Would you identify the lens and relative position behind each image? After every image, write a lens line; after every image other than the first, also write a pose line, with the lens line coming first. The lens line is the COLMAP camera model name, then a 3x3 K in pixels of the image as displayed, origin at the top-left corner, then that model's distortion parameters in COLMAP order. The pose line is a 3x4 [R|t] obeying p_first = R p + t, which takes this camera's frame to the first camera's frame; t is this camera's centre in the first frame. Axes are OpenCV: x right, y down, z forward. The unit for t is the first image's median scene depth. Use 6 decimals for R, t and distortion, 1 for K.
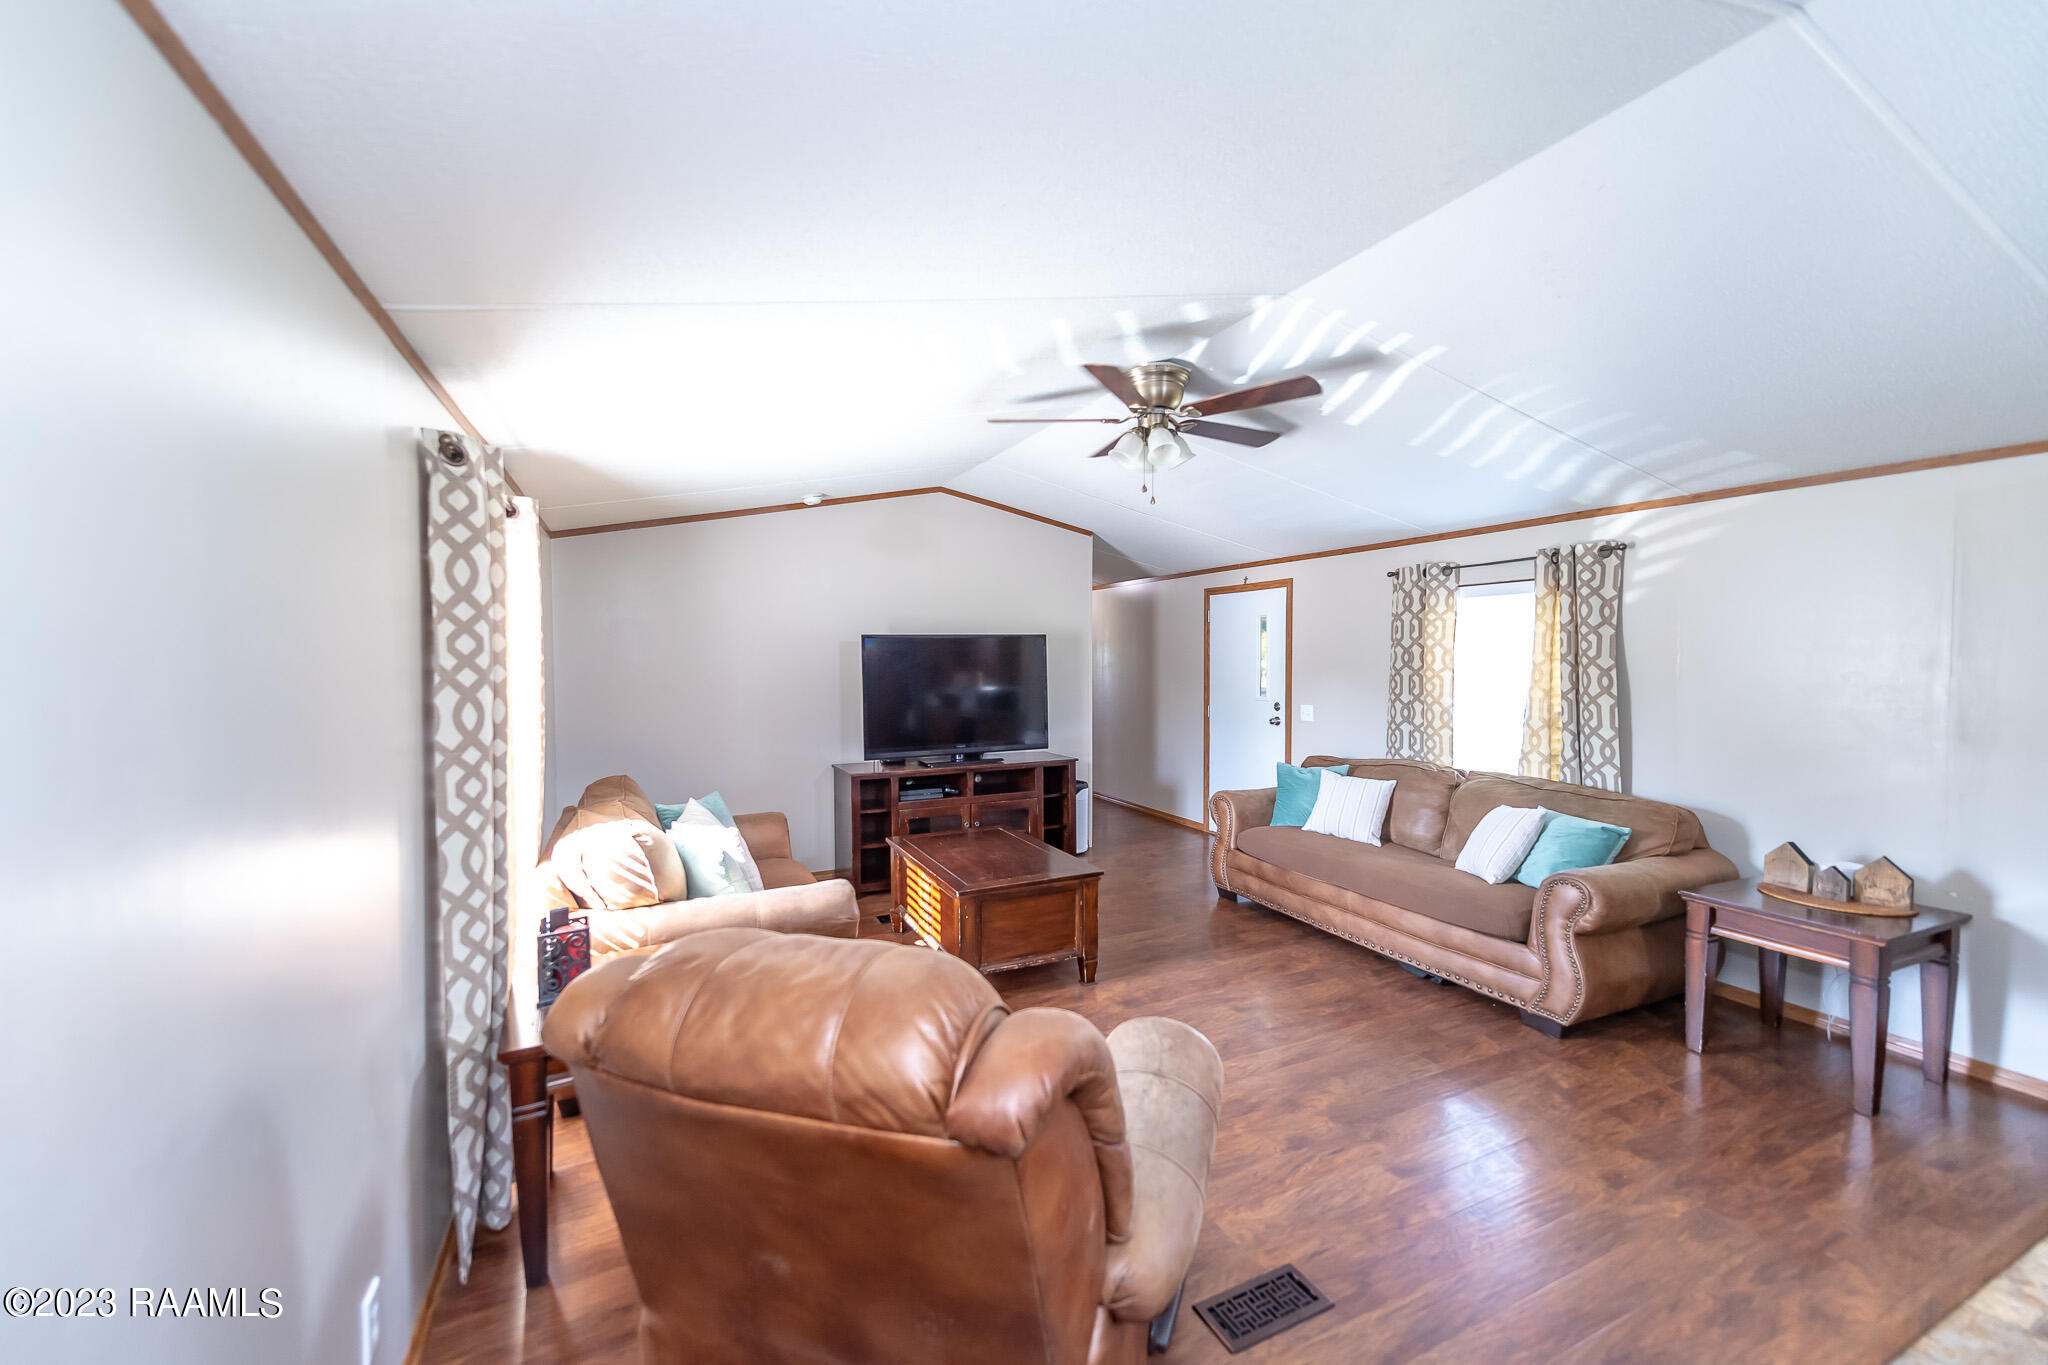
lens RADIAL K [[818.1, 0, 1020.4], [0, 818.1, 682.4], [0, 0, 1]] dist [0.022284, -0.000672]
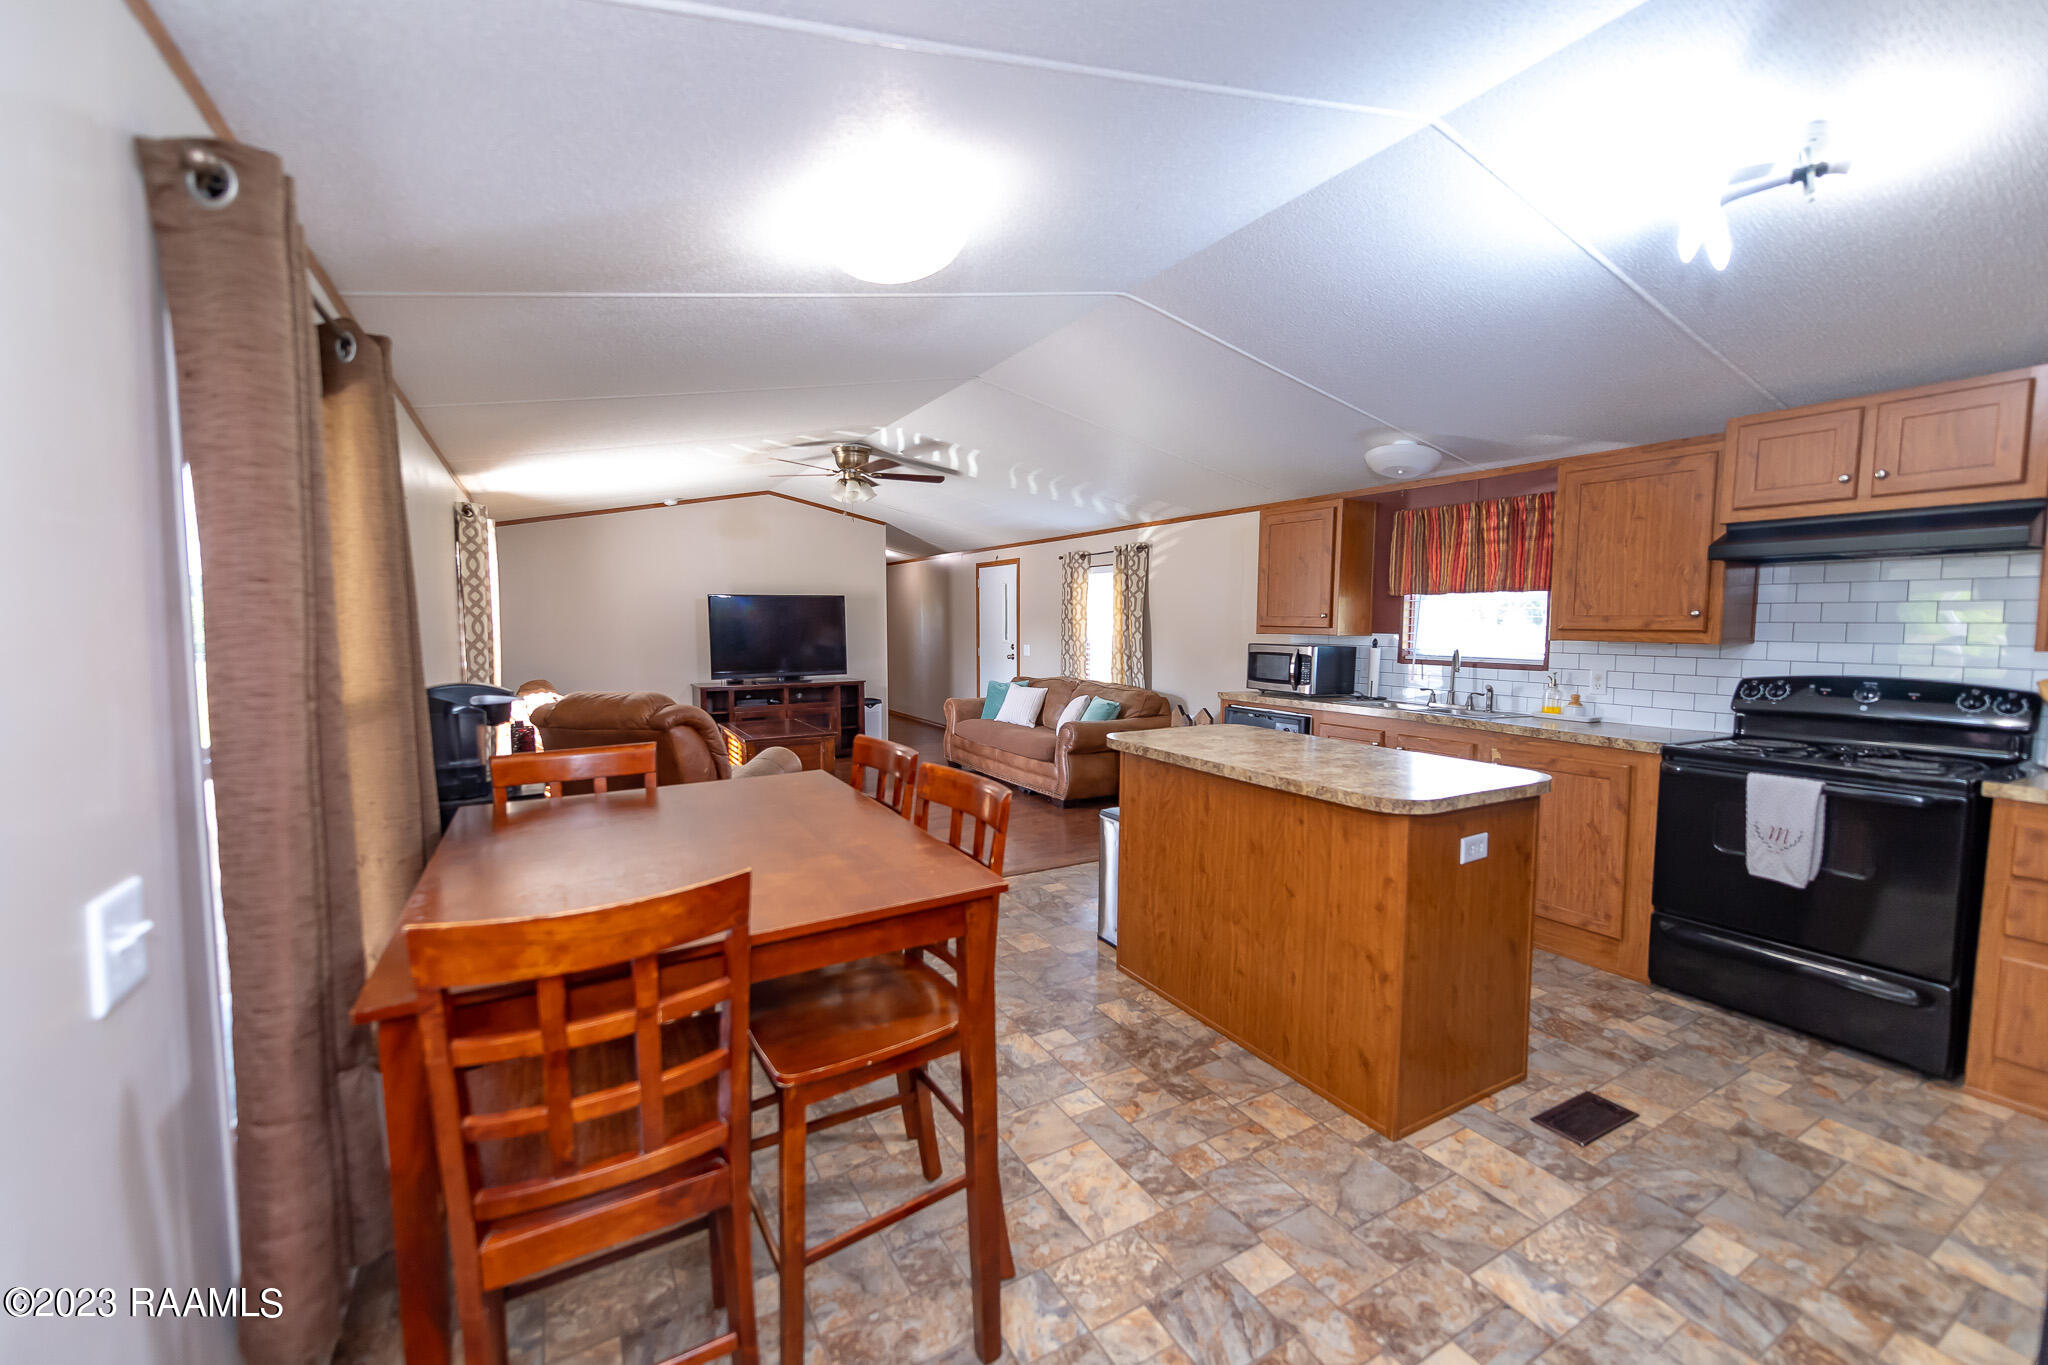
lens RADIAL K [[818.1, 0, 1013.9], [0, 818.1, 693.6], [0, 0, 1]] dist [0.022284, -0.000672]
pose [[0.996640, -0.002822, 0.081853, 0.294957], [-0.002038, 0.998242, 0.059230, 0.040274], [-0.081877, -0.059197, 0.994883, -0.667996]]
